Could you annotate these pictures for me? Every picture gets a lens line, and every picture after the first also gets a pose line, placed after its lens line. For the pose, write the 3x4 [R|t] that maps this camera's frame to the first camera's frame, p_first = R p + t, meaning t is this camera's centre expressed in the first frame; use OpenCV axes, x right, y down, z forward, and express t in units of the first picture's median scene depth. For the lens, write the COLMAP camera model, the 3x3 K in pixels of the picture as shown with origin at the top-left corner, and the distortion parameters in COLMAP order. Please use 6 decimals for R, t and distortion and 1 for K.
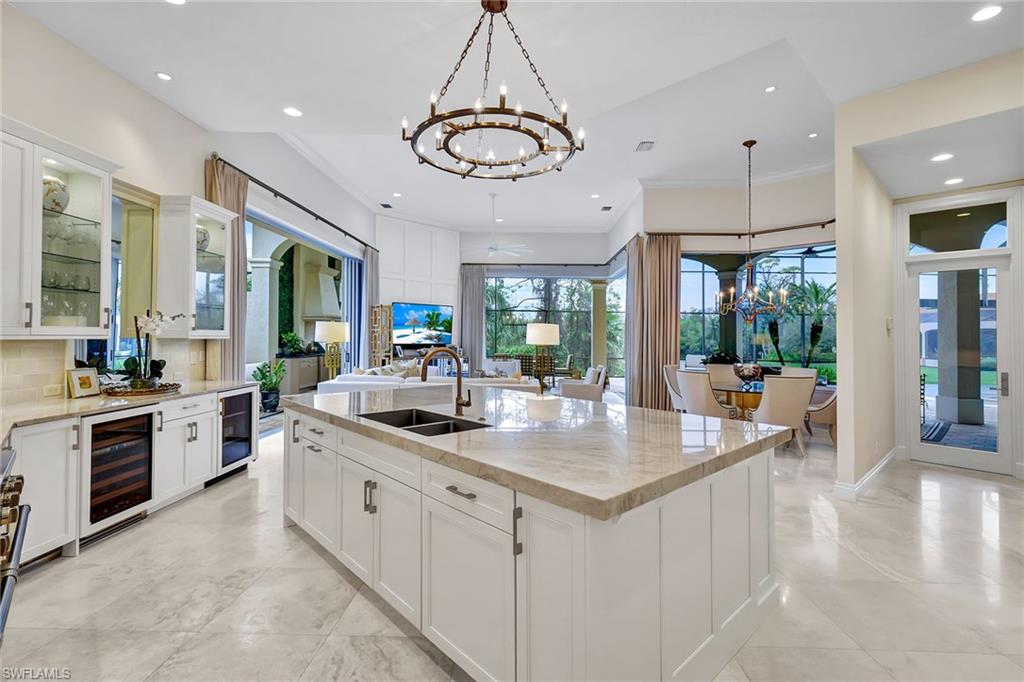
lens RADIAL K [[460.8, 0, 513.9], [0, 460.8, 333.2], [0, 0, 1]] dist [0.002026, 0.000165]
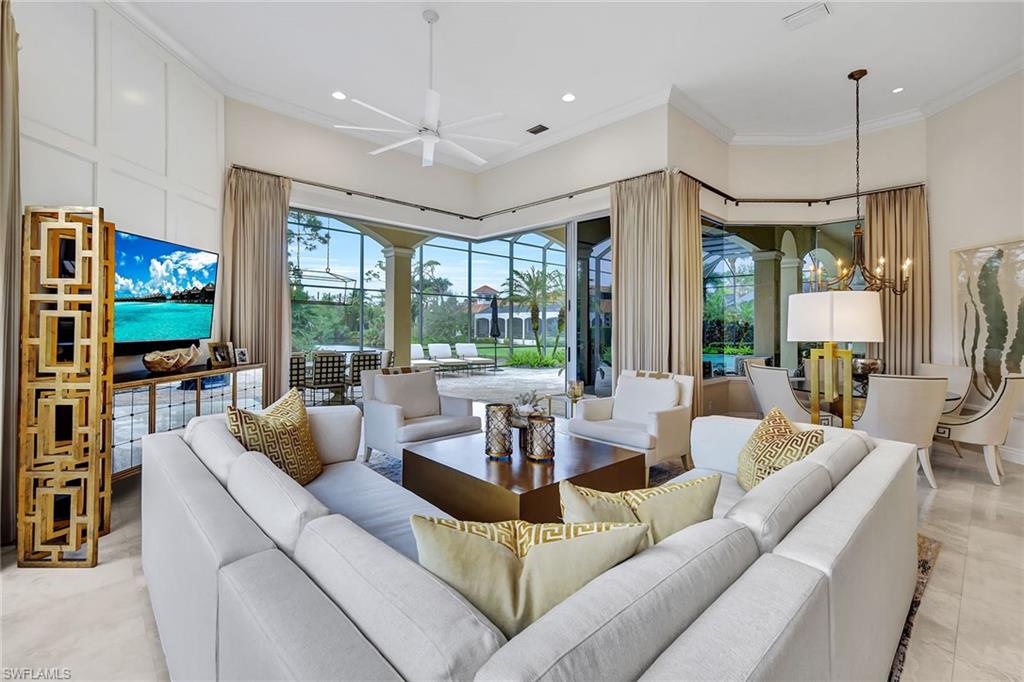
lens RADIAL K [[454.2, 0, 511.9], [0, 454.2, 317.9], [0, 0, 1]] dist [0.012901, -0.000120]
pose [[0.702969, 0.009129, 0.711162, -0.255648], [-0.006723, 0.999958, -0.006191, 0.004736], [-0.711189, -0.000429, 0.703001, 0.504183]]
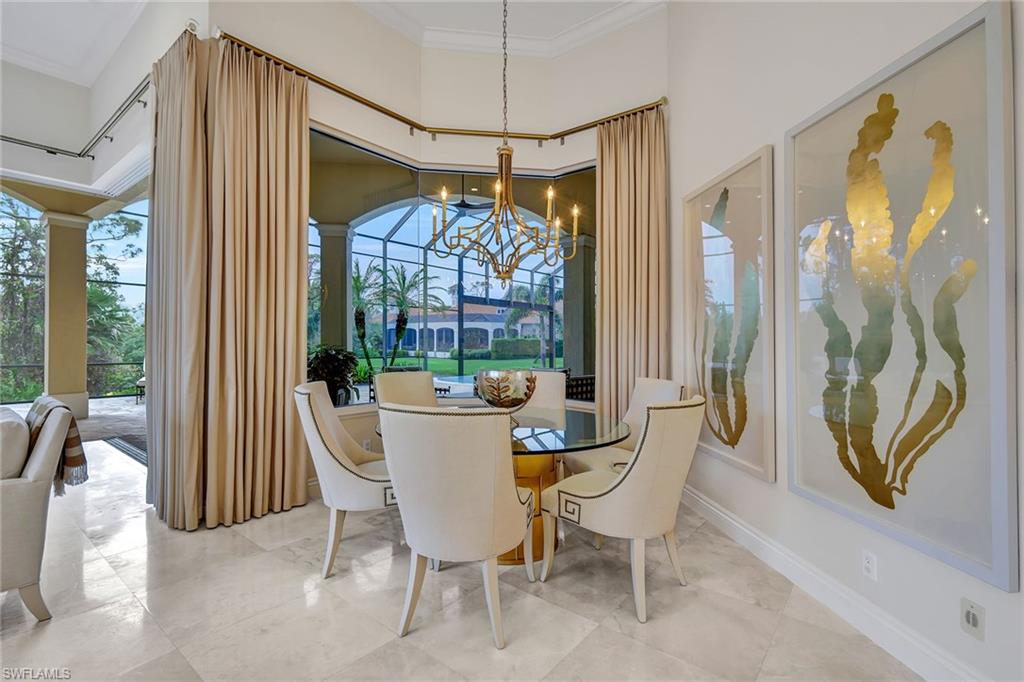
lens RADIAL K [[464.3, 0, 512.0], [0, 464.3, 337.1], [0, 0, 1]] dist [0.003108, 0.000605]
pose [[0.597483, -0.001049, 0.801881, 0.091376], [-0.010280, 0.999907, 0.008967, 0.017583], [-0.801815, -0.013601, 0.597417, 0.419354]]
